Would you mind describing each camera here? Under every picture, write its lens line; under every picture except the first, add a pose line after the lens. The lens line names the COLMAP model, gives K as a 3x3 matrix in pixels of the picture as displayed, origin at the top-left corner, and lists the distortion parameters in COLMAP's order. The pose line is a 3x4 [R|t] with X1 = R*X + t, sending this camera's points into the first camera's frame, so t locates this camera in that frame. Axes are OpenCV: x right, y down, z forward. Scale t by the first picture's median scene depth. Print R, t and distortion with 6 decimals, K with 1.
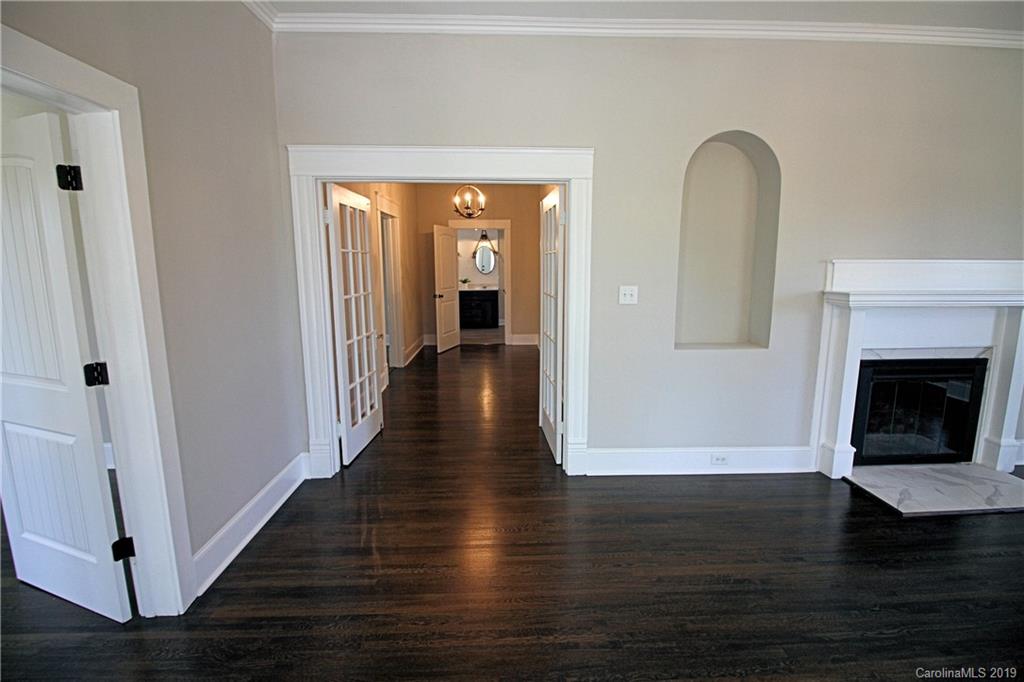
lens RADIAL K [[470.6, 0, 520.2], [0, 470.6, 337.8], [0, 0, 1]] dist [-0.024414, -0.000507]
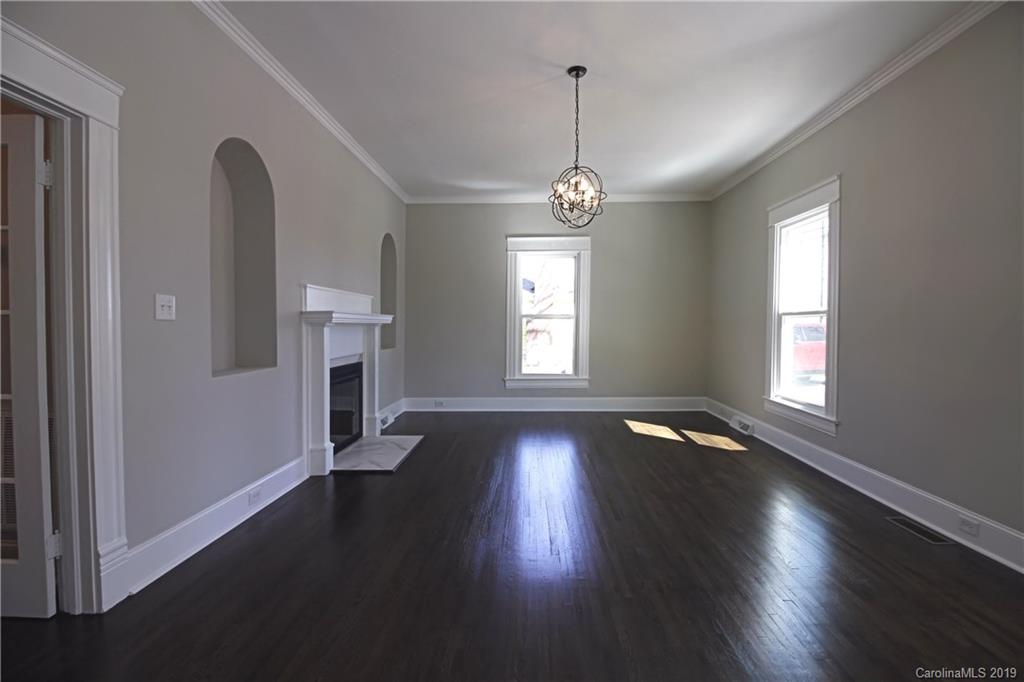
lens RADIAL K [[470.6, 0, 520.2], [0, 470.6, 337.8], [0, 0, 1]] dist [-0.024414, -0.000507]
pose [[0.050107, -0.020028, 0.998543, -0.447629], [0.157629, 0.987427, 0.011895, 0.032122], [-0.986226, 0.156804, 0.052634, 0.423658]]
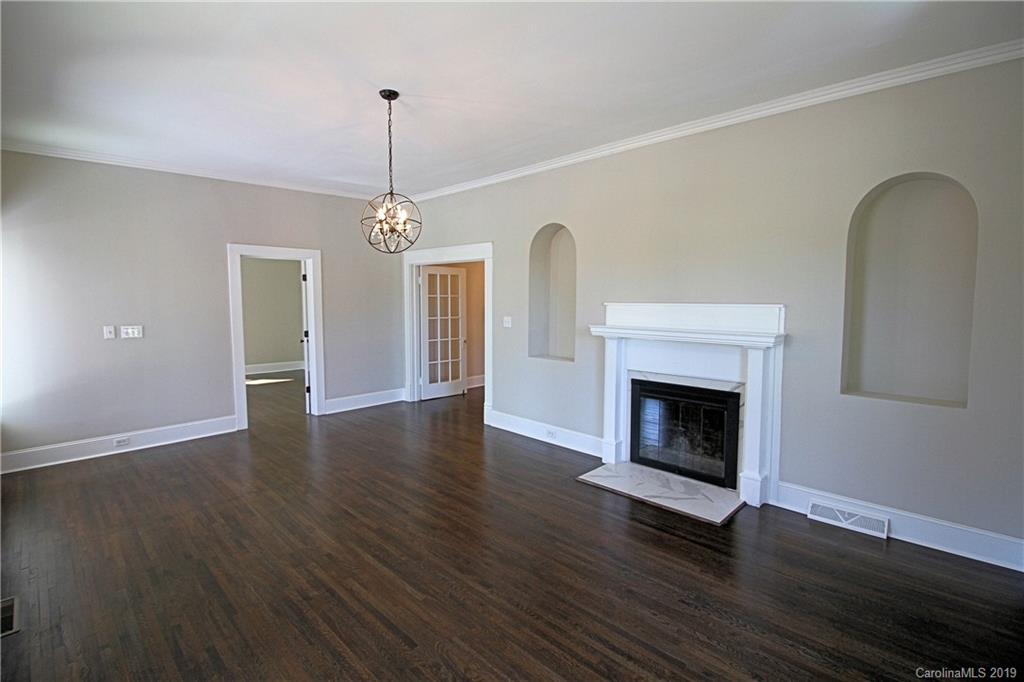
lens RADIAL K [[470.6, 0, 520.2], [0, 470.6, 337.8], [0, 0, 1]] dist [-0.024414, -0.000507]
pose [[0.696325, 0.065123, -0.714766, 1.474663], [-0.117967, 0.992716, -0.024476, 0.003197], [0.707966, 0.101361, 0.698935, -0.168277]]
